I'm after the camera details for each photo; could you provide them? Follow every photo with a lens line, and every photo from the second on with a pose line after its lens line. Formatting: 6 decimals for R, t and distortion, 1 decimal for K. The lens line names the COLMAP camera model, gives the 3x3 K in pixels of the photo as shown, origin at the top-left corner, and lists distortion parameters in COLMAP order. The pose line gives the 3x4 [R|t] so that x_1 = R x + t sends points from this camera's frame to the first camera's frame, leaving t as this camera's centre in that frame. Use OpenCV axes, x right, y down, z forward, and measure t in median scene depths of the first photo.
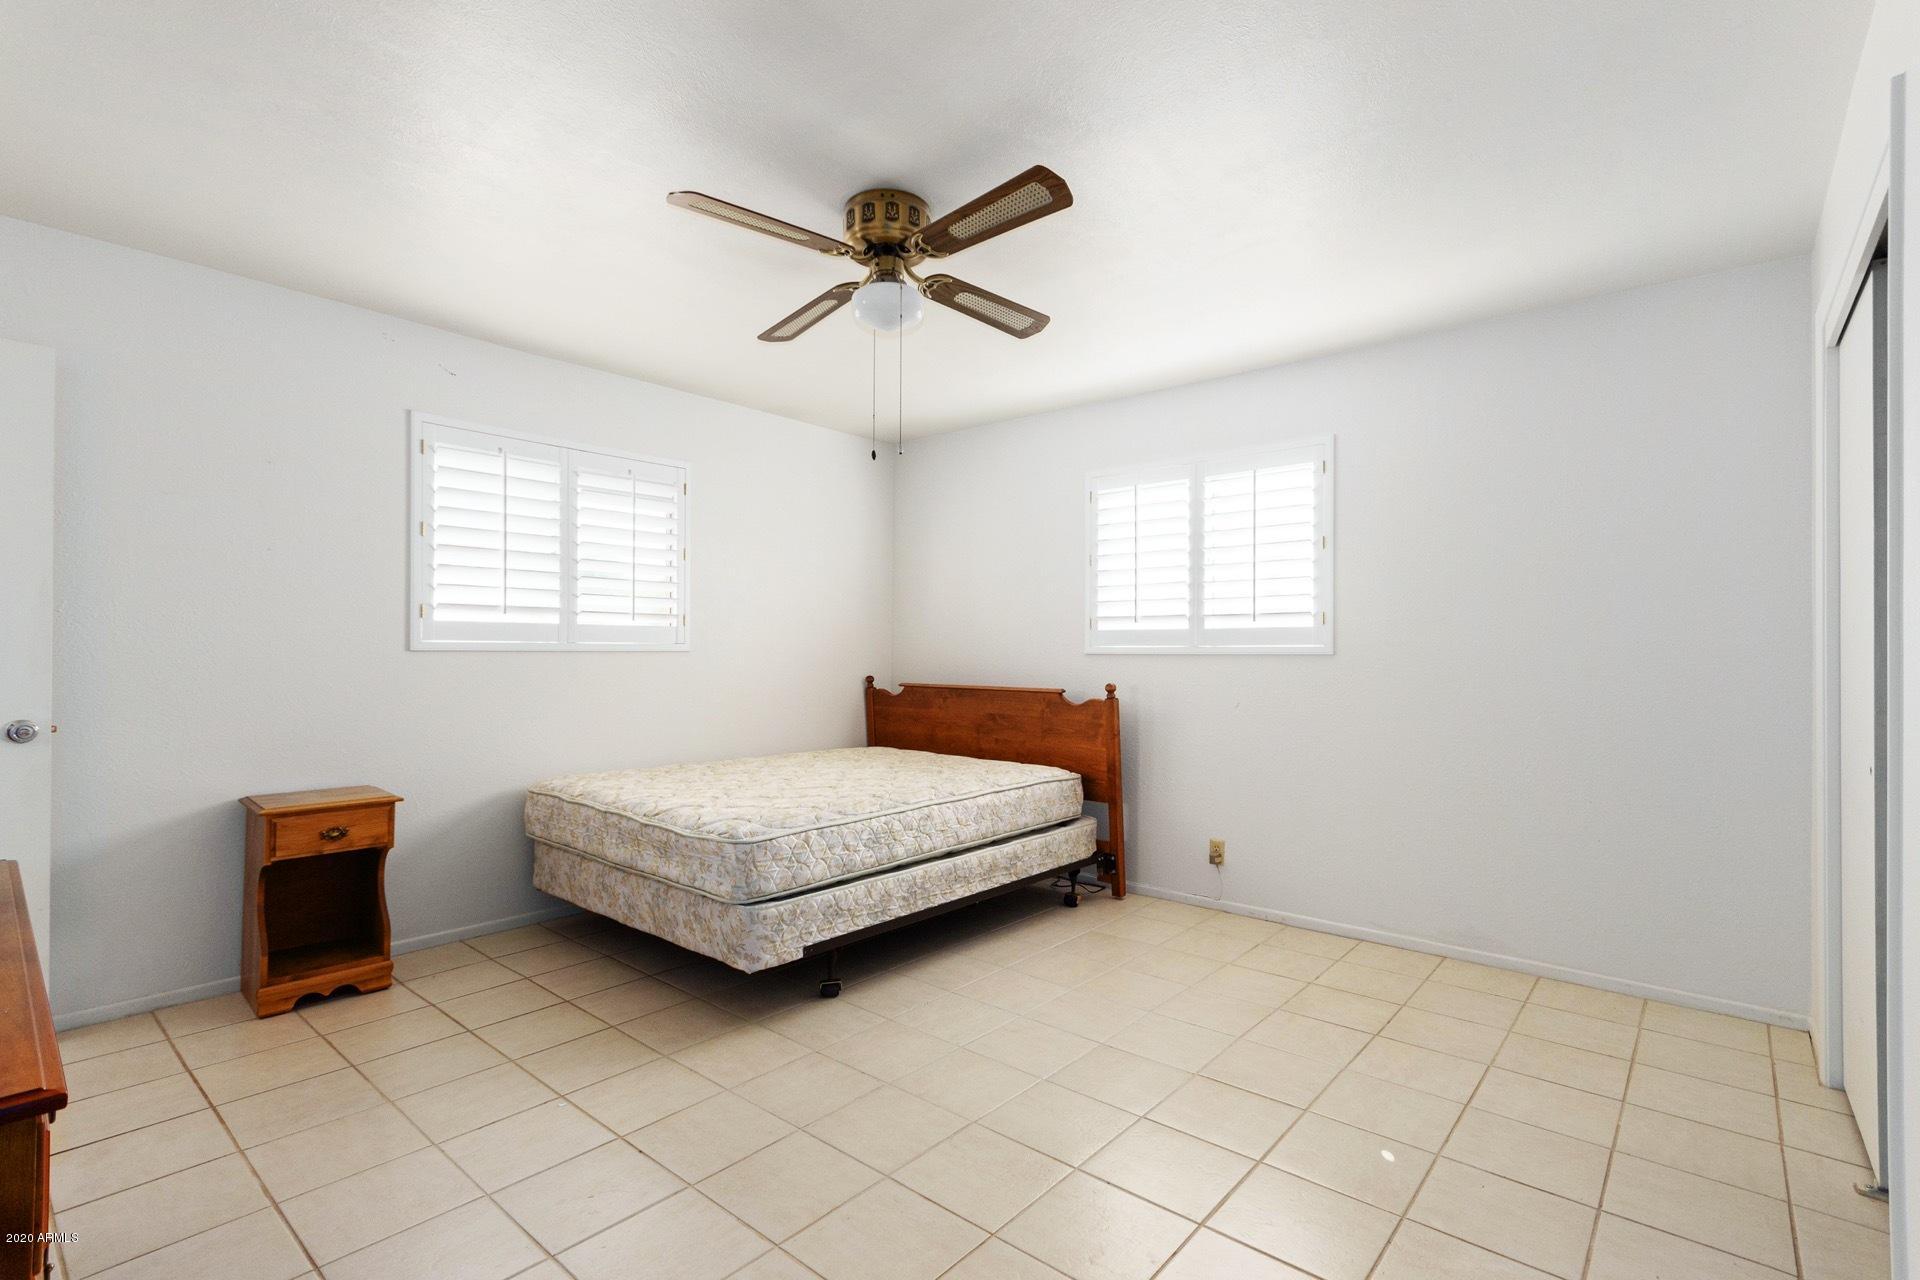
lens RADIAL K [[888.8, 0, 948.1], [0, 888.8, 649.2], [0, 0, 1]] dist [0.002596, 0.000491]
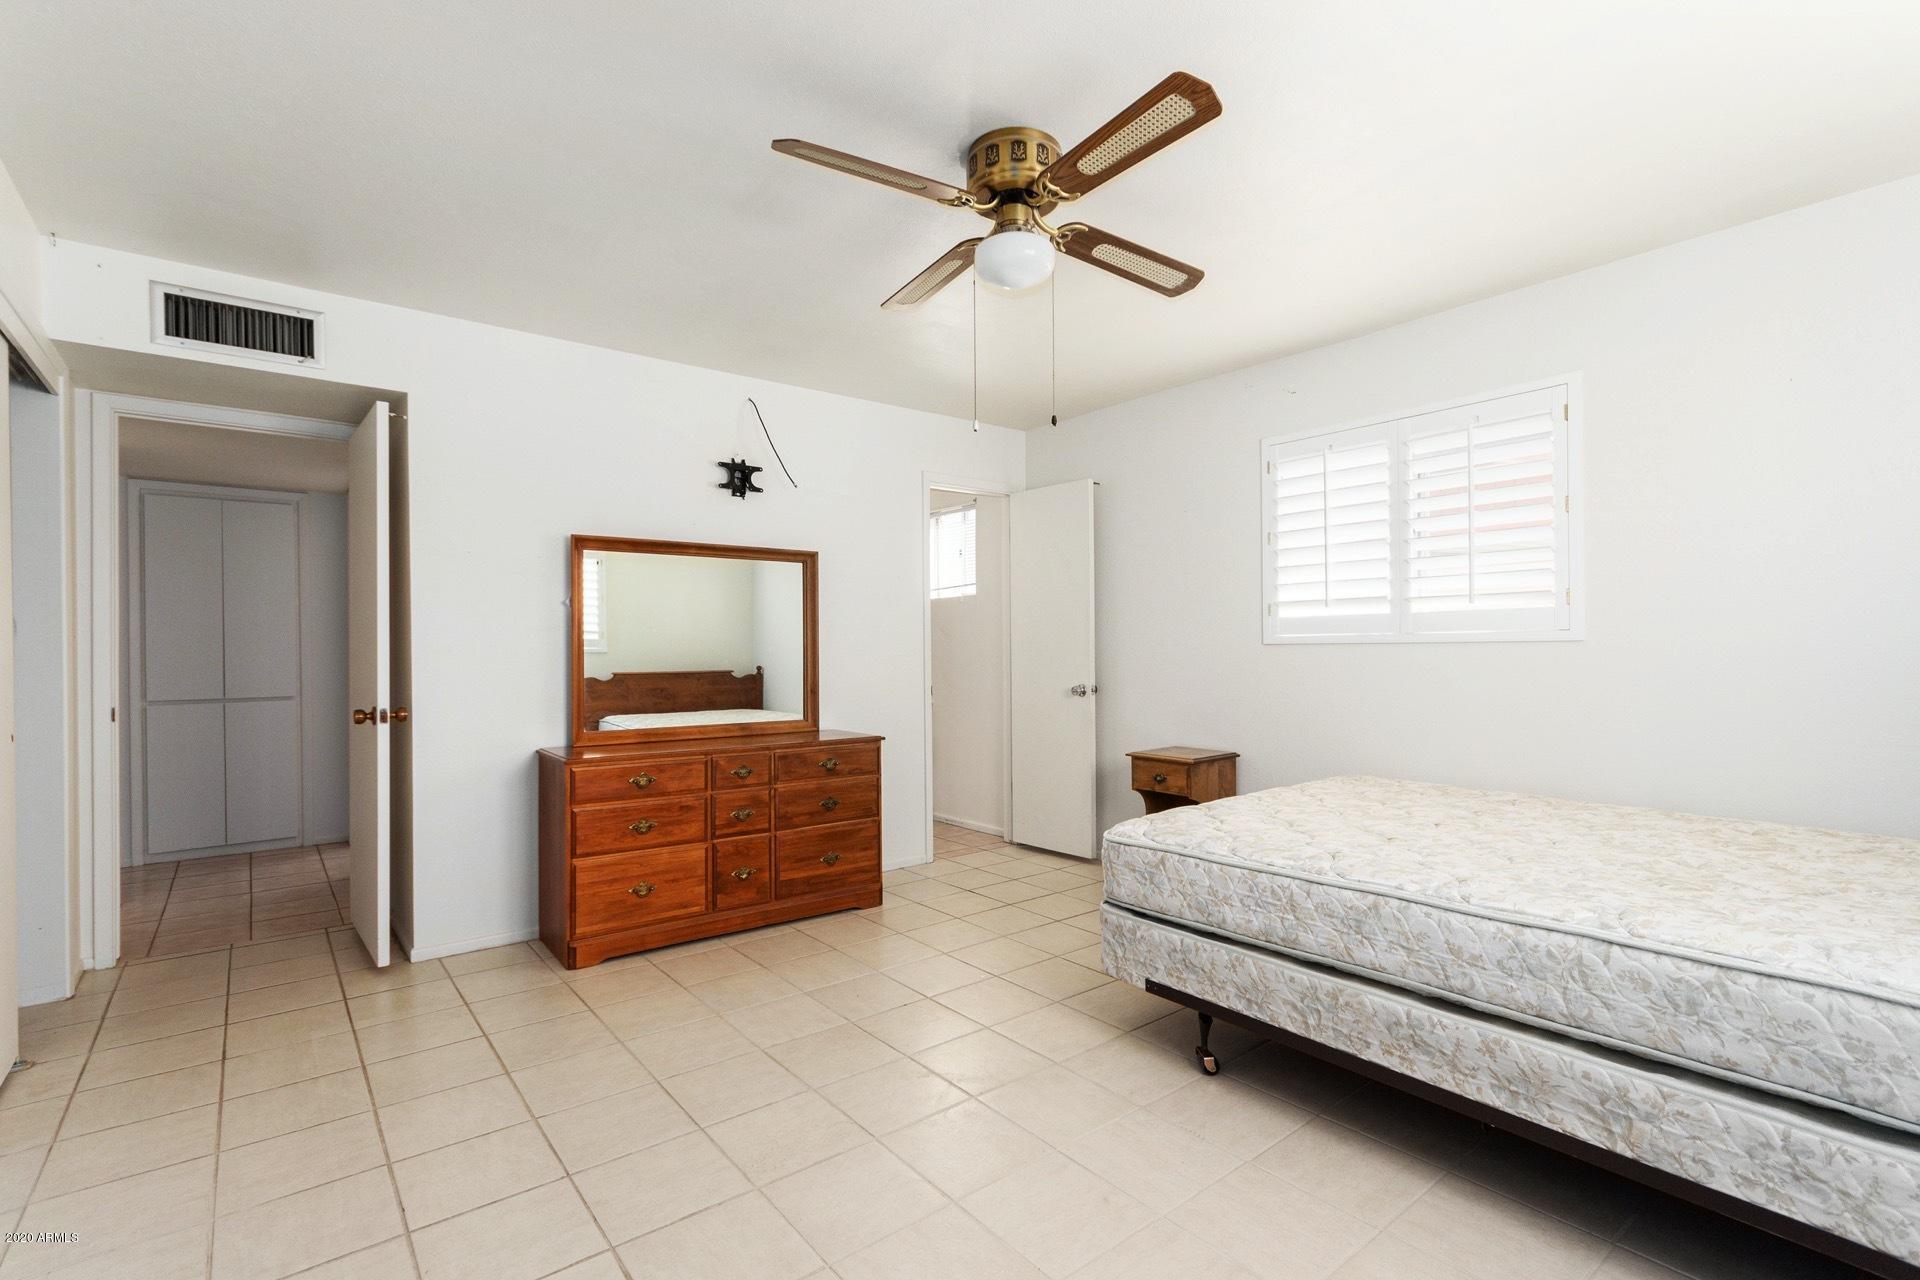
lens RADIAL K [[888.8, 0, 946.2], [0, 888.8, 640.6], [0, 0, 1]] dist [0.002596, 0.000491]
pose [[-0.185043, -0.005999, -0.982712, 0.609757], [0.013537, 0.999871, -0.008653, 0.001595], [0.982637, -0.014904, -0.184938, 0.788995]]
